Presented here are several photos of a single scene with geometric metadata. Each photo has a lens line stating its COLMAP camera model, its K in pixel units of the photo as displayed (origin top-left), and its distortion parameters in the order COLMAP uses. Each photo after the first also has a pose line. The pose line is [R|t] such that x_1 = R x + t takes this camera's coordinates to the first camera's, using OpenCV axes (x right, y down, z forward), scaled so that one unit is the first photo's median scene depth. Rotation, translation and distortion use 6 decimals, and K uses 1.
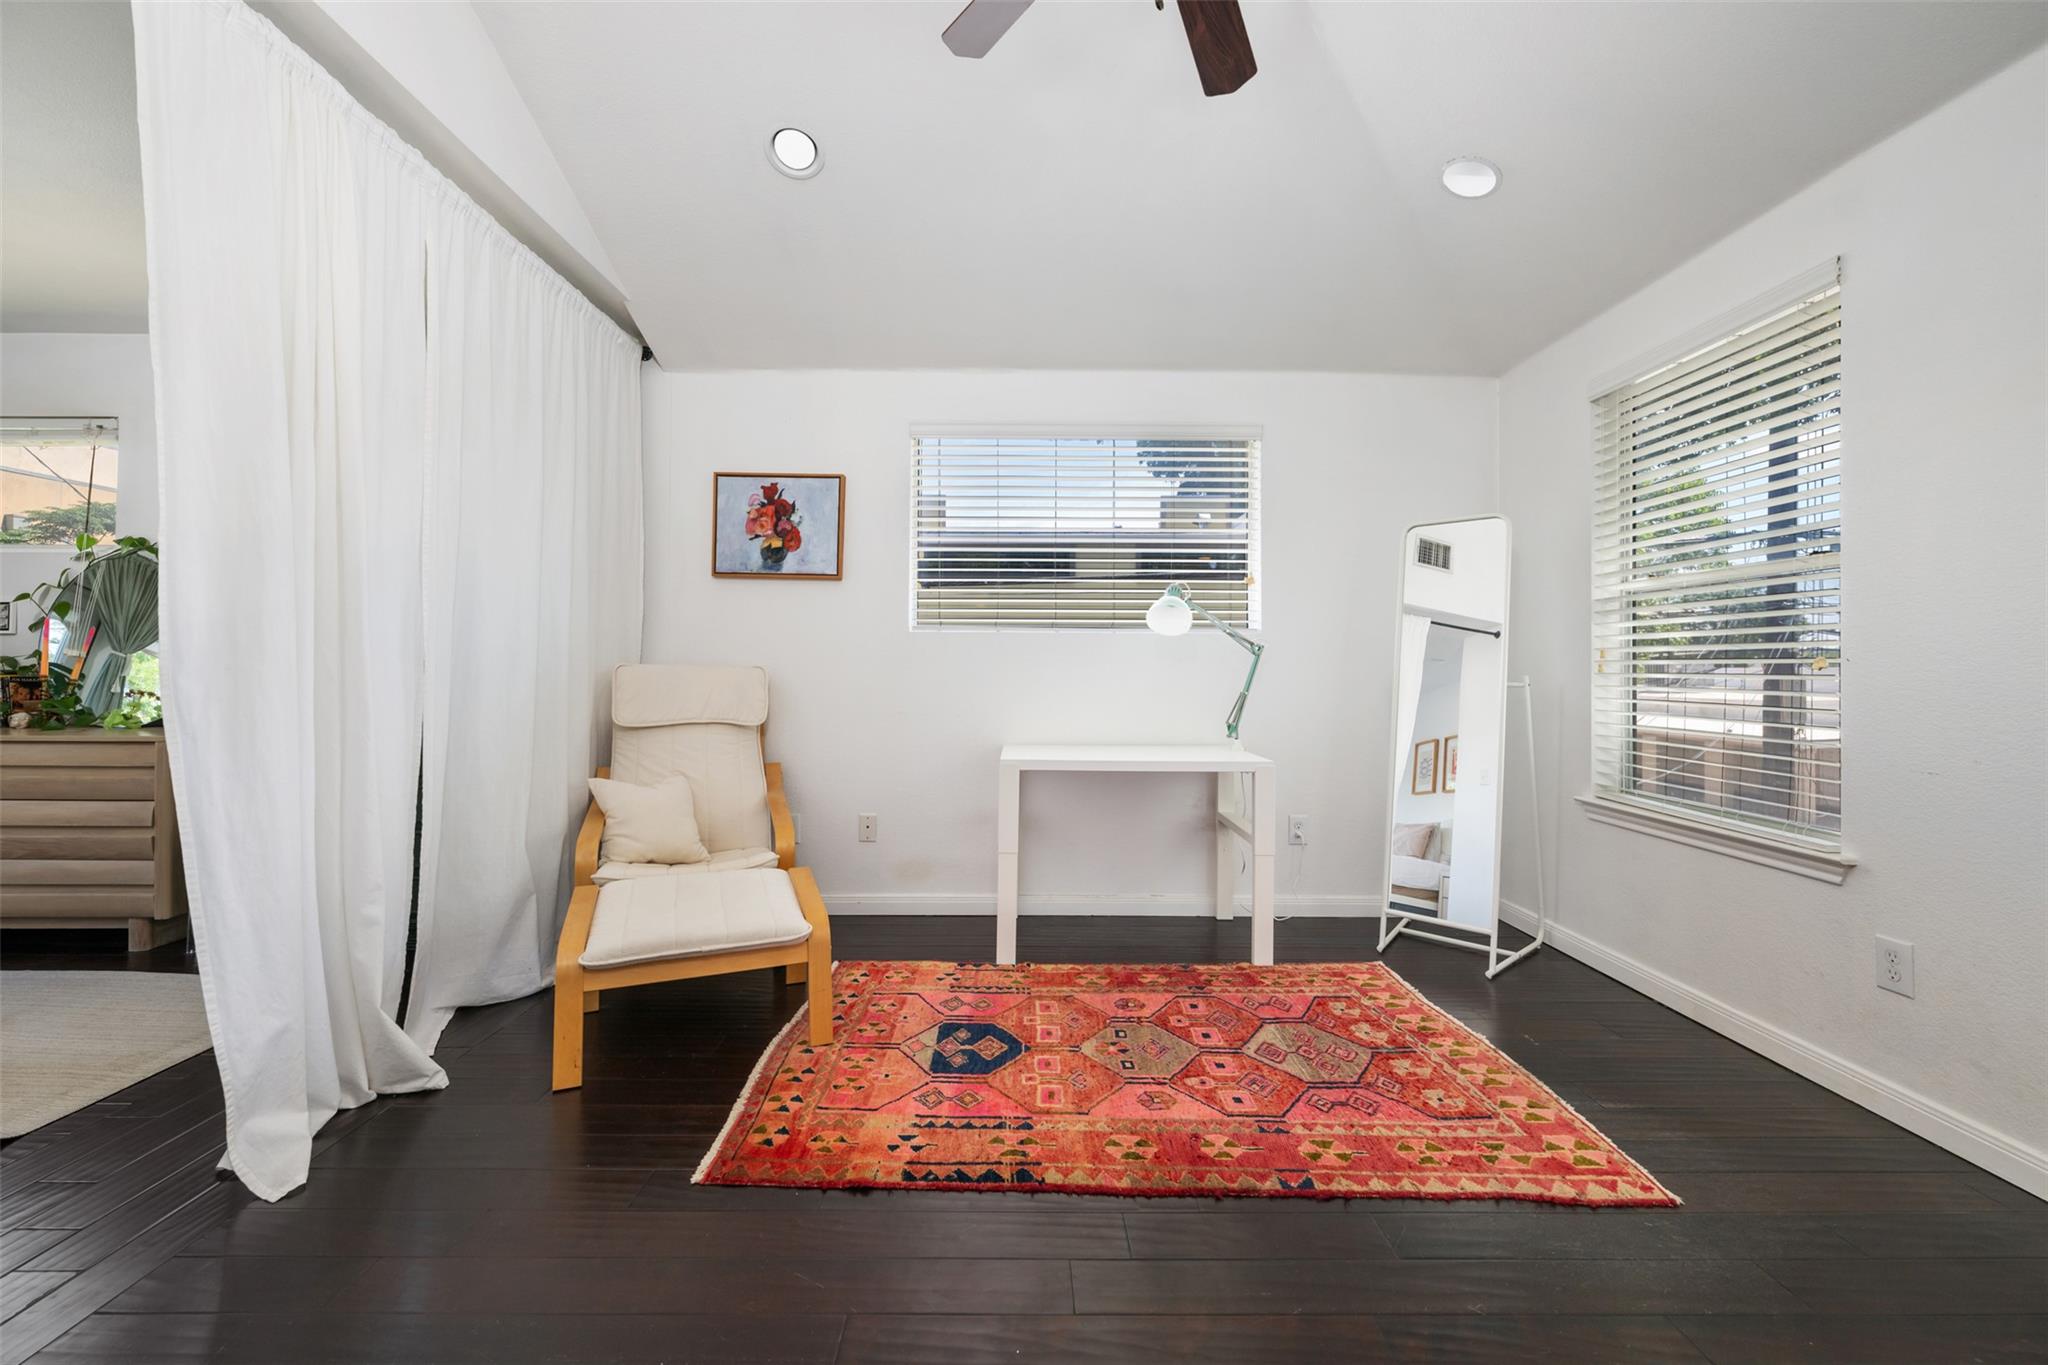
lens RADIAL K [[809.0, 0, 1024.0], [0, 809.0, 682.5], [0, 0, 1]] dist [-0.009053, -0.000039]
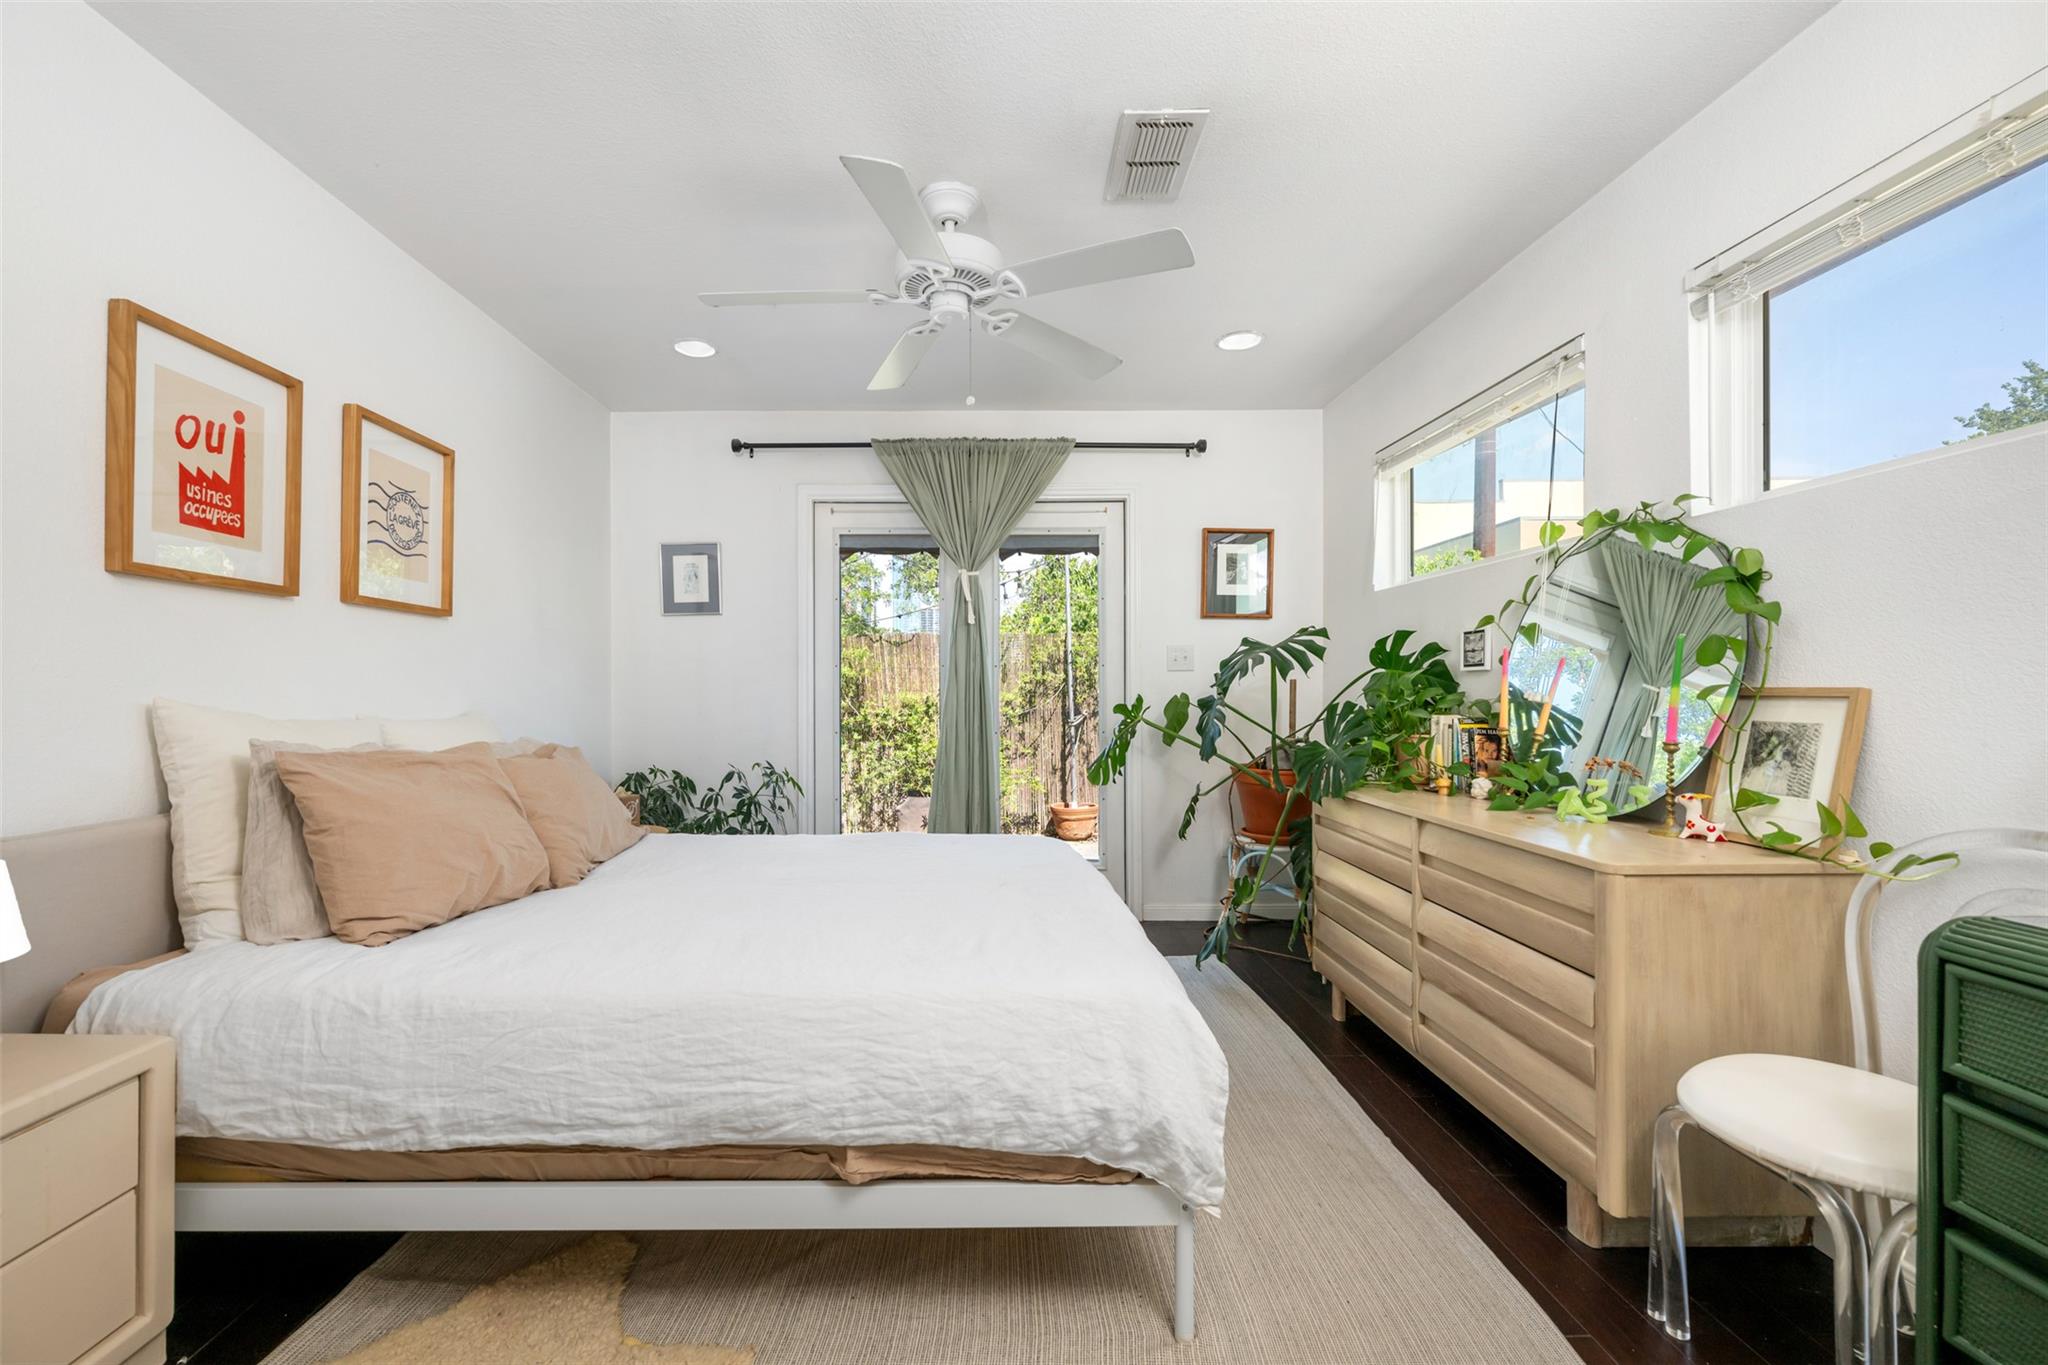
lens RADIAL K [[809.0, 0, 1024.0], [0, 809.0, 682.5], [0, 0, 1]] dist [-0.009053, -0.000039]
pose [[-0.004739, -0.003477, -0.999983, -0.504124], [-0.017155, 0.999847, -0.003395, -0.040795], [0.999842, 0.017139, -0.004798, 0.574311]]
